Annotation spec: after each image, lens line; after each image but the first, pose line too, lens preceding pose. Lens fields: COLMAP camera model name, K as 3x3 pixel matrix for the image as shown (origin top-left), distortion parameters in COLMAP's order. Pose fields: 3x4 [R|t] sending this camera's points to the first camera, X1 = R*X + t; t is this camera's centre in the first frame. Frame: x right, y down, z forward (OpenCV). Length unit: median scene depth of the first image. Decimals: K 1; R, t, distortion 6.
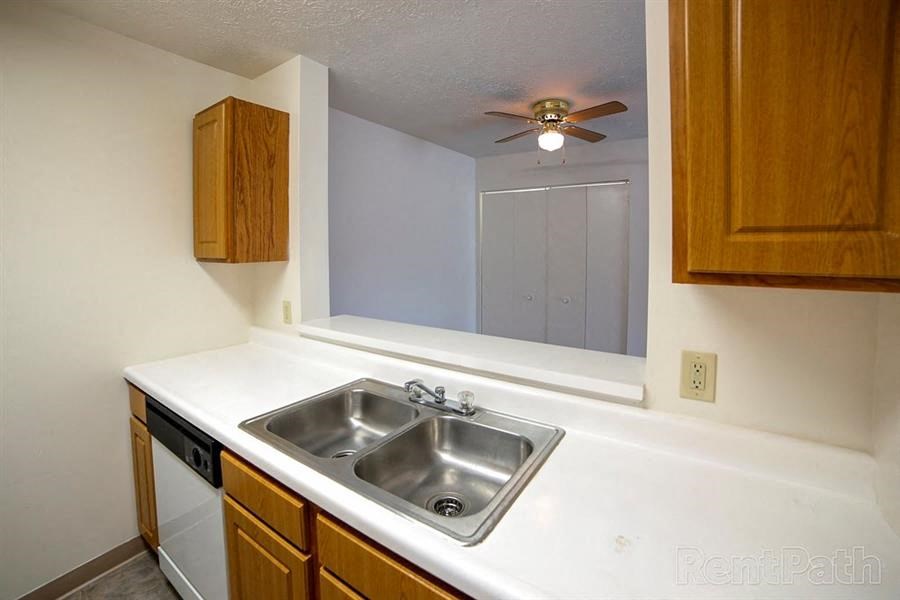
lens RADIAL K [[377.6, 0, 450.4], [0, 377.6, 257.7], [0, 0, 1]] dist [-0.085699, 0.019997]
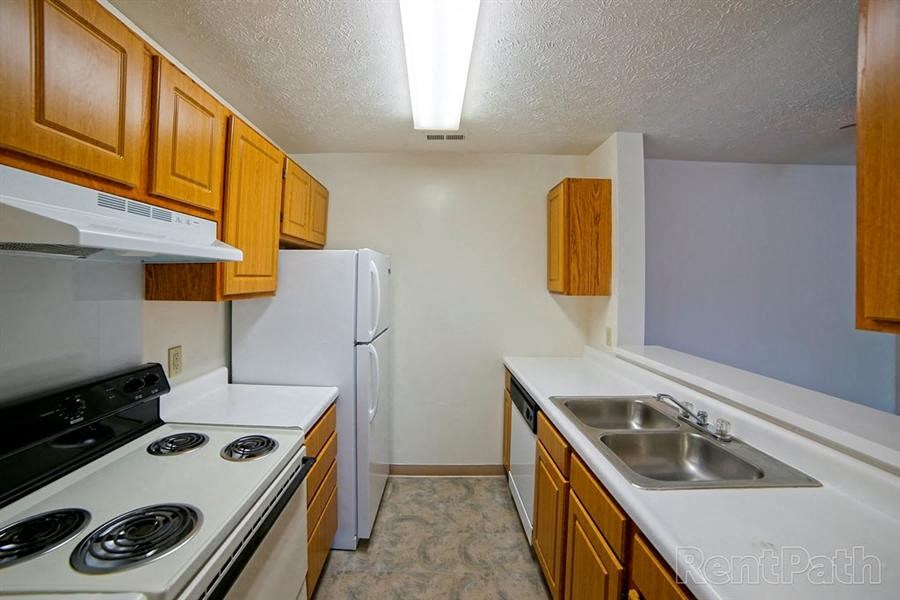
lens RADIAL K [[378.7, 0, 428.4], [0, 378.7, 295.5], [0, 0, 1]] dist [-0.000906, -0.000056]
pose [[0.538701, 0.042837, -0.841407, 0.363079], [-0.038590, 0.998913, 0.026149, -0.002057], [0.841613, 0.018383, 0.539768, -0.247614]]
